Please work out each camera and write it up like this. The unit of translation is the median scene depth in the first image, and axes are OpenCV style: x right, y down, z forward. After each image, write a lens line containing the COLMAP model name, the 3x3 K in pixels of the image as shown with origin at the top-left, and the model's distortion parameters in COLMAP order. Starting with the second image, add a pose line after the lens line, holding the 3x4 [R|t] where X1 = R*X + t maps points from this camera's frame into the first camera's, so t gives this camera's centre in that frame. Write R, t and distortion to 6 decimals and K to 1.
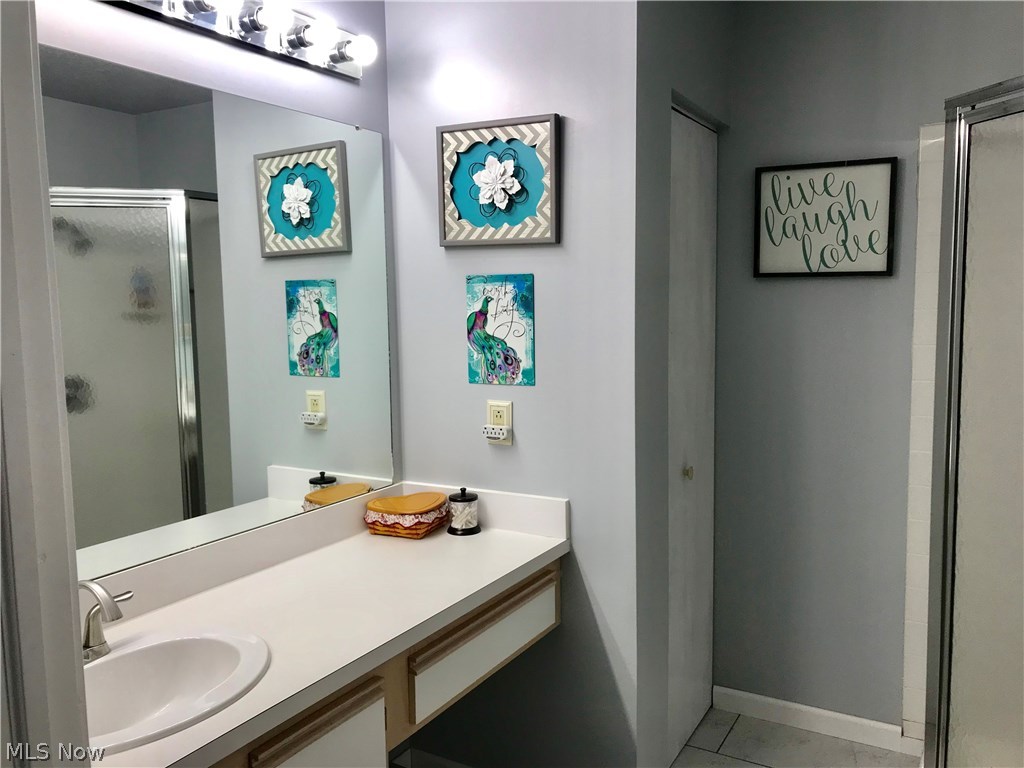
lens RADIAL K [[851.1, 0, 518.5], [0, 851.1, 382.5], [0, 0, 1]] dist [0.058515, -0.048797]
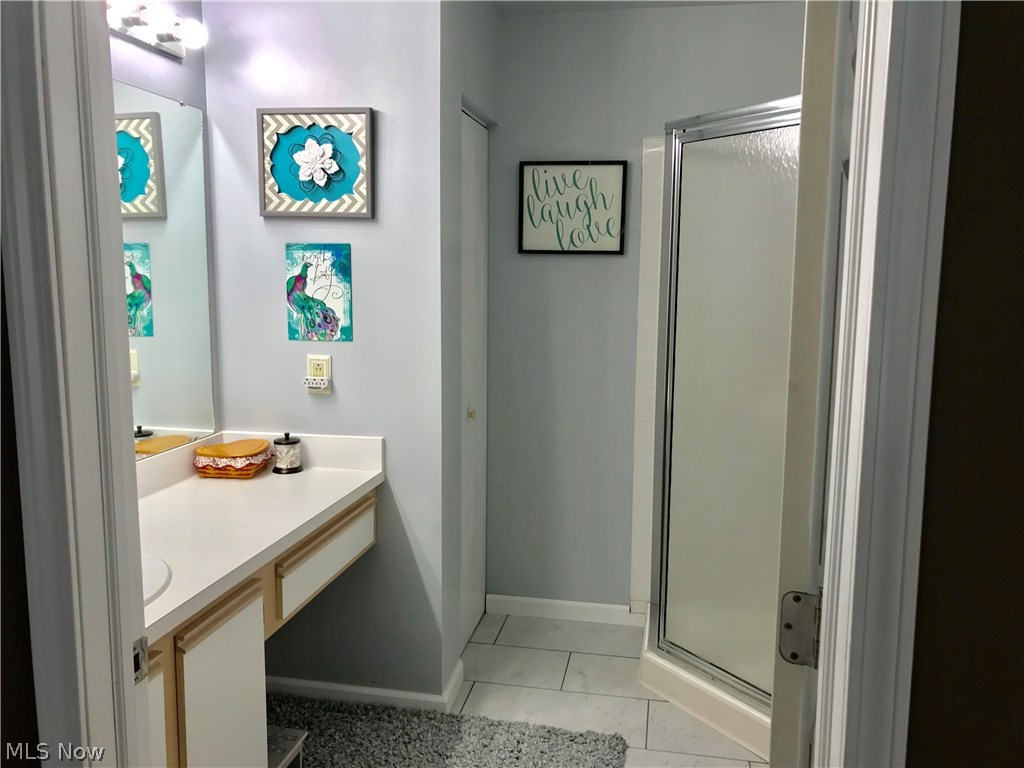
lens RADIAL K [[851.1, 0, 509.9], [0, 851.1, 386.1], [0, 0, 1]] dist [0.058515, -0.048797]
pose [[0.949274, -0.023902, 0.313540, -0.139329], [0.013070, 0.999244, 0.036604, 0.024703], [-0.314178, -0.030649, 0.948869, -0.169127]]
